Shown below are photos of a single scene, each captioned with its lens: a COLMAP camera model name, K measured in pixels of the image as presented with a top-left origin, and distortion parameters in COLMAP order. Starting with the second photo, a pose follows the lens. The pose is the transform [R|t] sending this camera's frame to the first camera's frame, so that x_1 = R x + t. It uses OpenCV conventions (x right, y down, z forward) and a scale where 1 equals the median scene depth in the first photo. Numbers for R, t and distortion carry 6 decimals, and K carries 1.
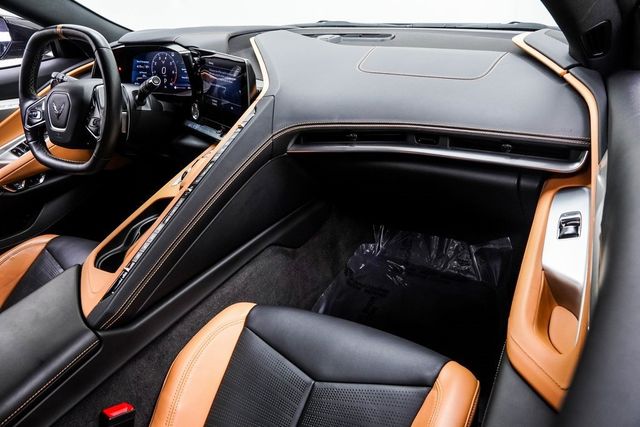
lens RADIAL K [[480.5, 0, 320.0], [0, 480.5, 213.5], [0, 0, 1]] dist [-0.132797, 0.096161]
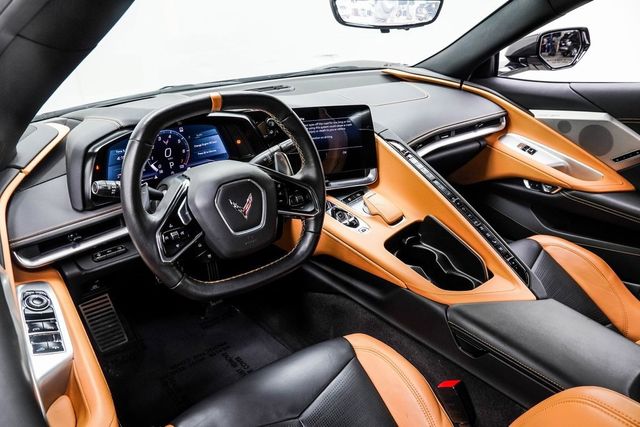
lens RADIAL K [[480.5, 0, 320.0], [0, 480.5, 213.5], [0, 0, 1]] dist [-0.132797, 0.096161]
pose [[0.403182, -0.312767, 0.860012, -0.945347], [0.429200, 0.894637, 0.124146, -0.204823], [-0.808227, 0.319064, 0.494941, 0.441747]]
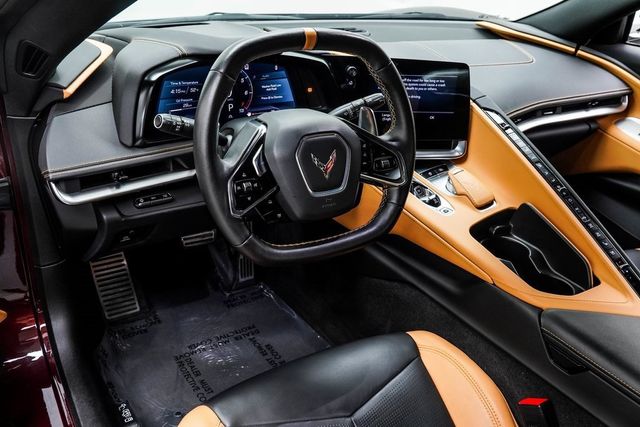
lens RADIAL K [[597.7, 0, 320.0], [0, 597.7, 213.5], [0, 0, 1]] dist [-0.014689, 0.021122]
pose [[0.477594, -0.288076, 0.830010, -1.026635], [0.322557, 0.936237, 0.139343, -0.221685], [-0.817227, 0.201176, 0.540062, 0.476818]]
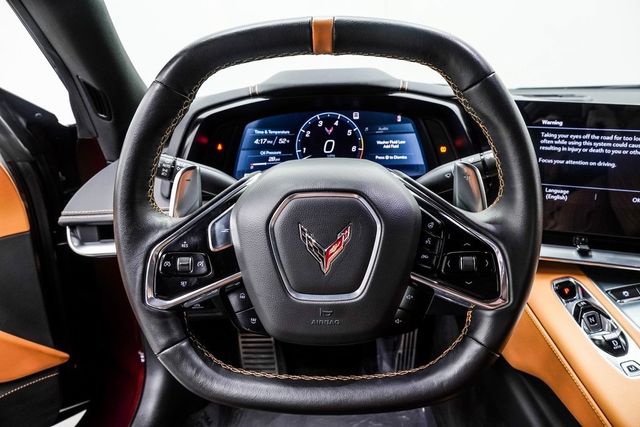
lens RADIAL K [[480.5, 0, 320.0], [0, 480.5, 213.5], [0, 0, 1]] dist [-0.132797, 0.096161]
pose [[0.884989, -0.096957, 0.455404, -0.595302], [0.183977, 0.971305, -0.150728, -0.155092], [-0.427722, 0.217176, 0.877433, 0.557376]]
